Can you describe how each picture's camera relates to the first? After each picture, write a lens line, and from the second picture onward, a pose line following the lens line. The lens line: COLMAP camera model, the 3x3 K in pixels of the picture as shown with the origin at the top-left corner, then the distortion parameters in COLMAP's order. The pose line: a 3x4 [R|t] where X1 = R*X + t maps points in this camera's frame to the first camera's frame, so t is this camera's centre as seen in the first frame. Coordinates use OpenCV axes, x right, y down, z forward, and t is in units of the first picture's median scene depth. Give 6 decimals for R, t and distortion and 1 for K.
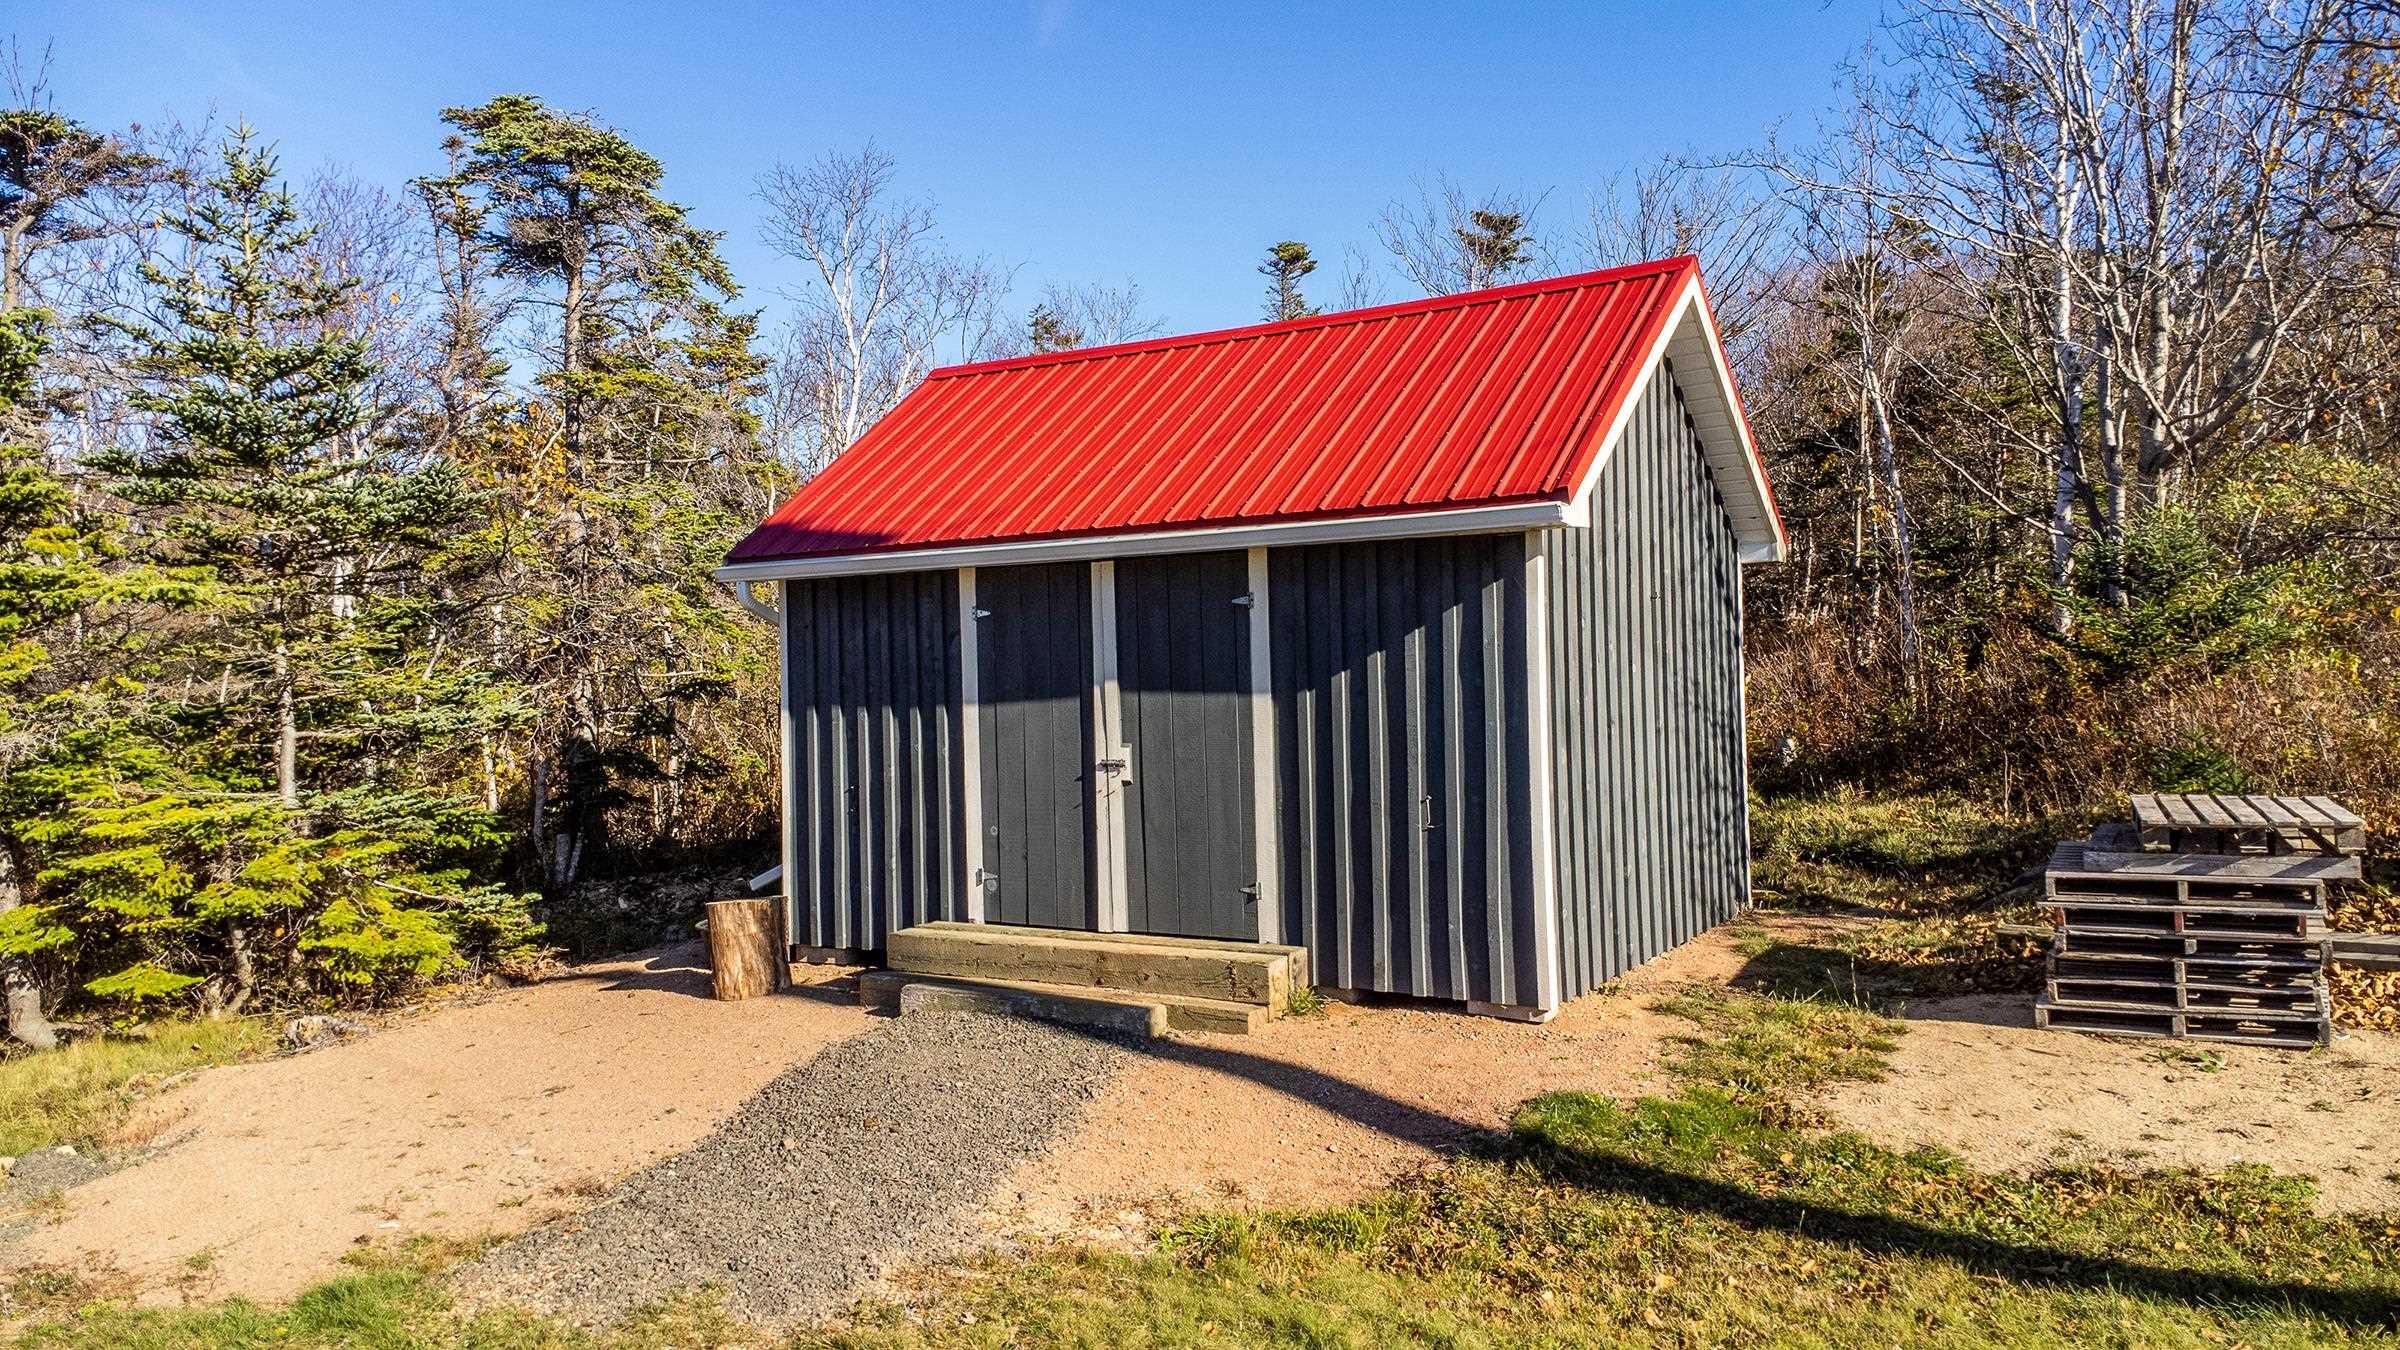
lens RADIAL K [[1603.7, 0, 1200.0], [0, 1603.7, 675.0], [0, 0, 1]] dist [0.252733, 0.000014]
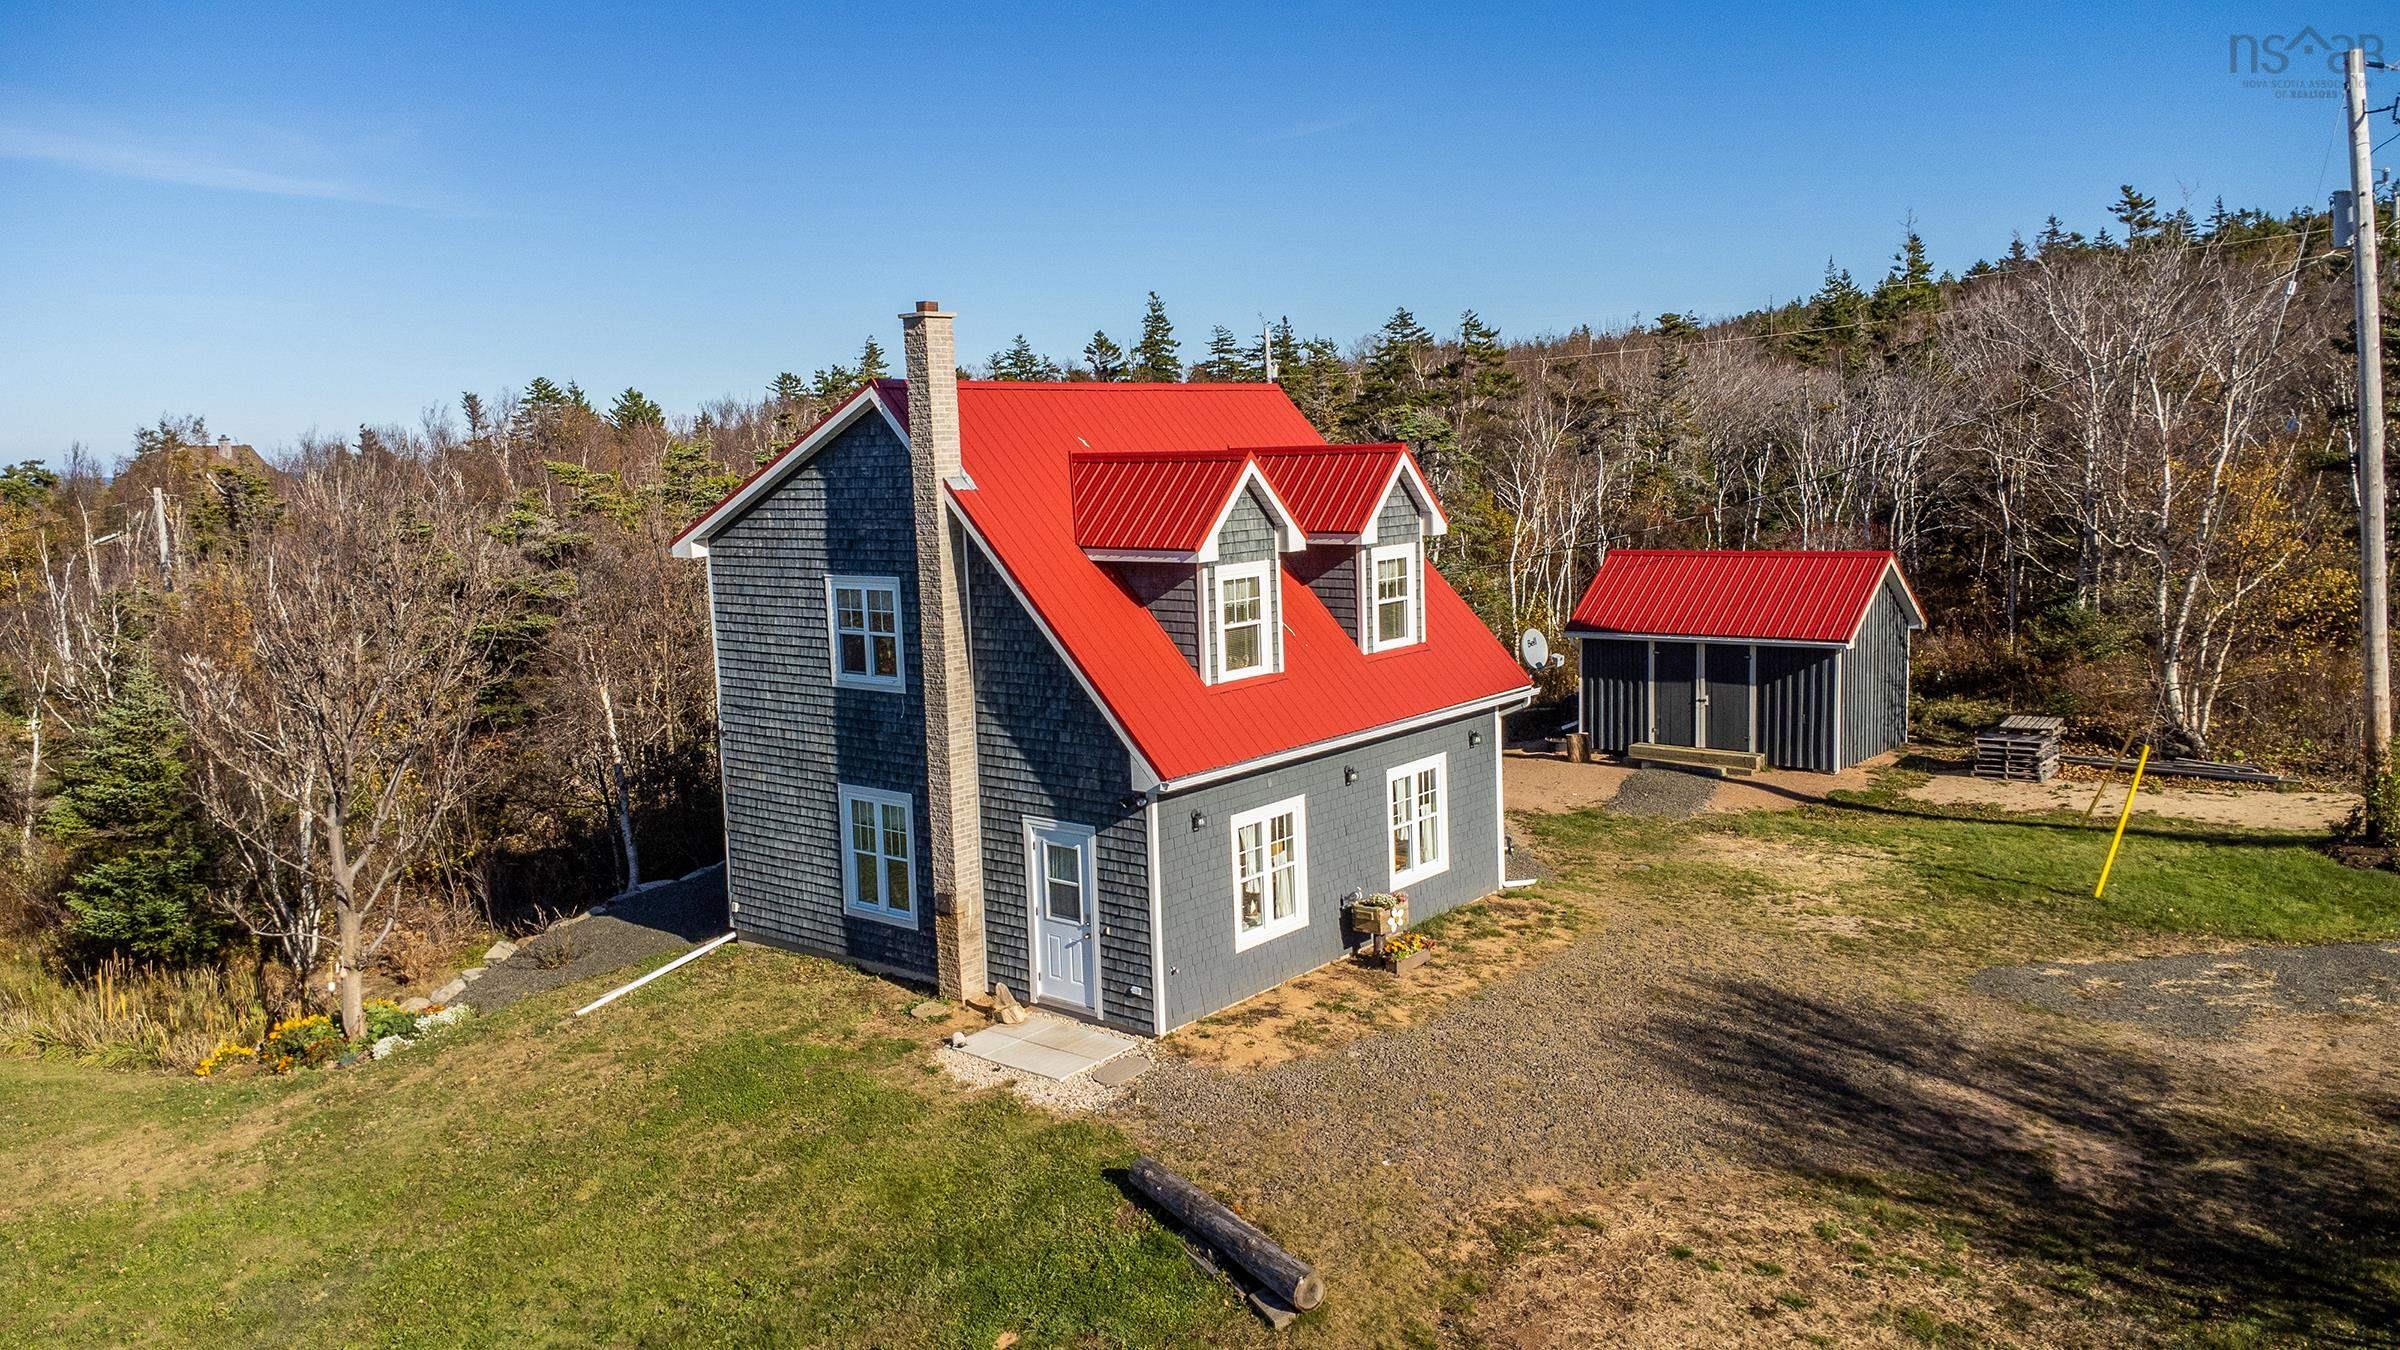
lens RADIAL K [[1603.7, 0, 1200.0], [0, 1603.7, 675.0], [0, 0, 1]] dist [0.252733, 0.000014]
pose [[0.990159, 0.015916, -0.139039, -0.680669], [0.002606, 0.991242, 0.132029, -0.506488], [0.139923, -0.131092, 0.981446, -2.827950]]
